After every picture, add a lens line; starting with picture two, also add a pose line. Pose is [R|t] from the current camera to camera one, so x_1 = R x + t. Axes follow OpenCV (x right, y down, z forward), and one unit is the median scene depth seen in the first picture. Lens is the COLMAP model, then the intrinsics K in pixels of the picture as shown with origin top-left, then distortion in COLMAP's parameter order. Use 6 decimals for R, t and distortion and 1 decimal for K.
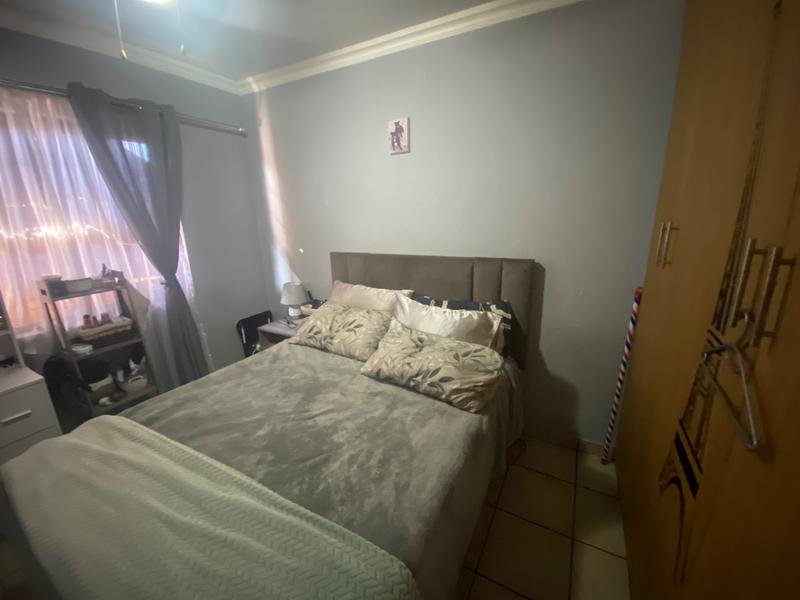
lens RADIAL K [[320.0, 0, 396.7], [0, 320.0, 299.7], [0, 0, 1]] dist [0.000582, -0.013590]
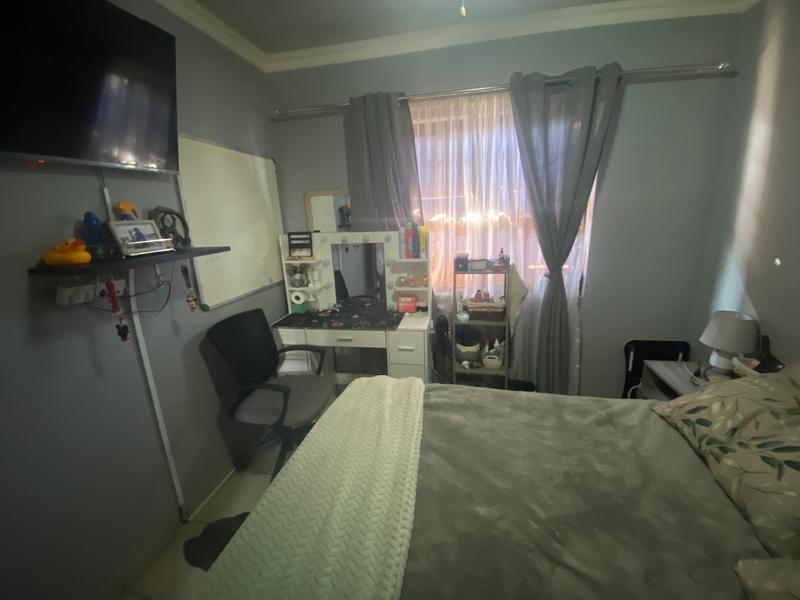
lens RADIAL K [[320.0, 0, 396.7], [0, 320.0, 299.7], [0, 0, 1]] dist [0.000582, -0.013590]
pose [[0.282020, 0.254752, -0.924968, 0.038569], [-0.217513, 0.955976, 0.196973, -0.082425], [0.934426, 0.145642, 0.325017, 0.330339]]
